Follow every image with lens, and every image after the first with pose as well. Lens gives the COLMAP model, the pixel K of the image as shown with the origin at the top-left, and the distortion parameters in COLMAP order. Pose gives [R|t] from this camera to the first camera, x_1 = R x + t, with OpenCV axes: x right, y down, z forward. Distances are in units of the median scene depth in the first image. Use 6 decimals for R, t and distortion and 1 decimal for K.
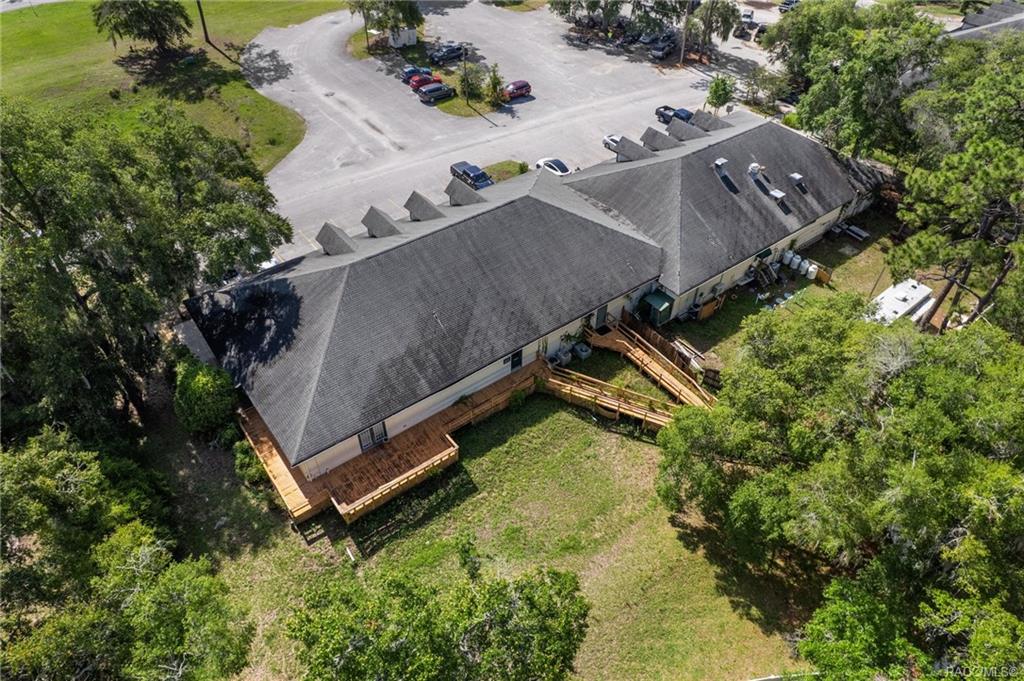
lens RADIAL K [[630.7, 0, 512.0], [0, 630.7, 340.5], [0, 0, 1]] dist [-0.063411, 0.061765]
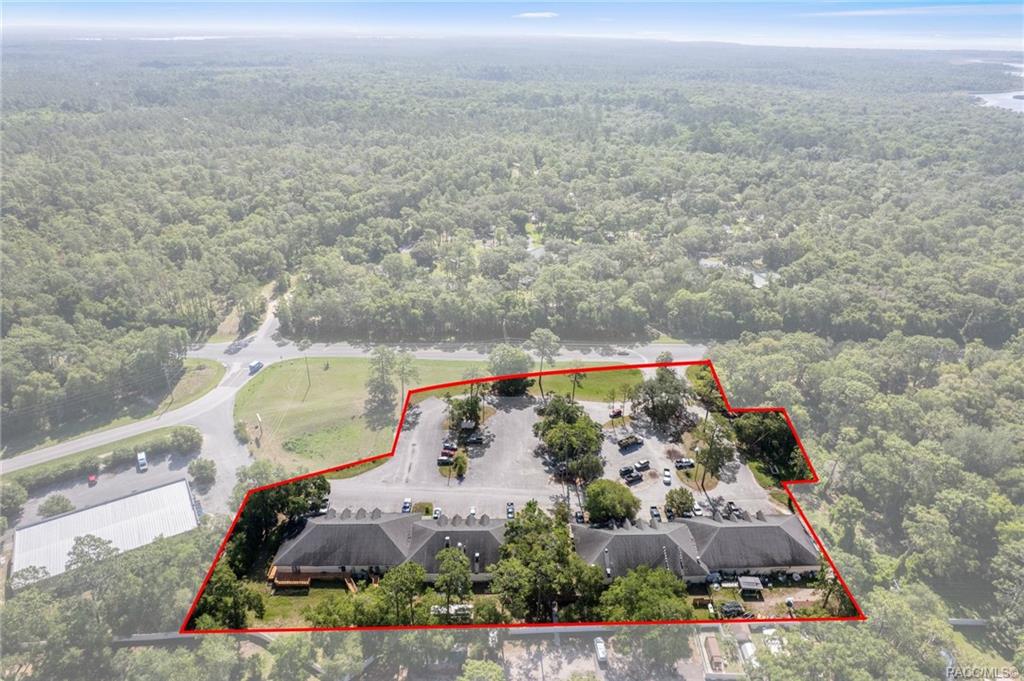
lens RADIAL K [[630.7, 0, 512.0], [0, 630.7, 340.5], [0, 0, 1]] dist [-0.063411, 0.061765]
pose [[0.820146, 0.241705, -0.518594, 2.432597], [-0.400110, 0.890195, -0.217865, -0.771012], [0.408990, 0.386176, 0.826798, -2.091475]]
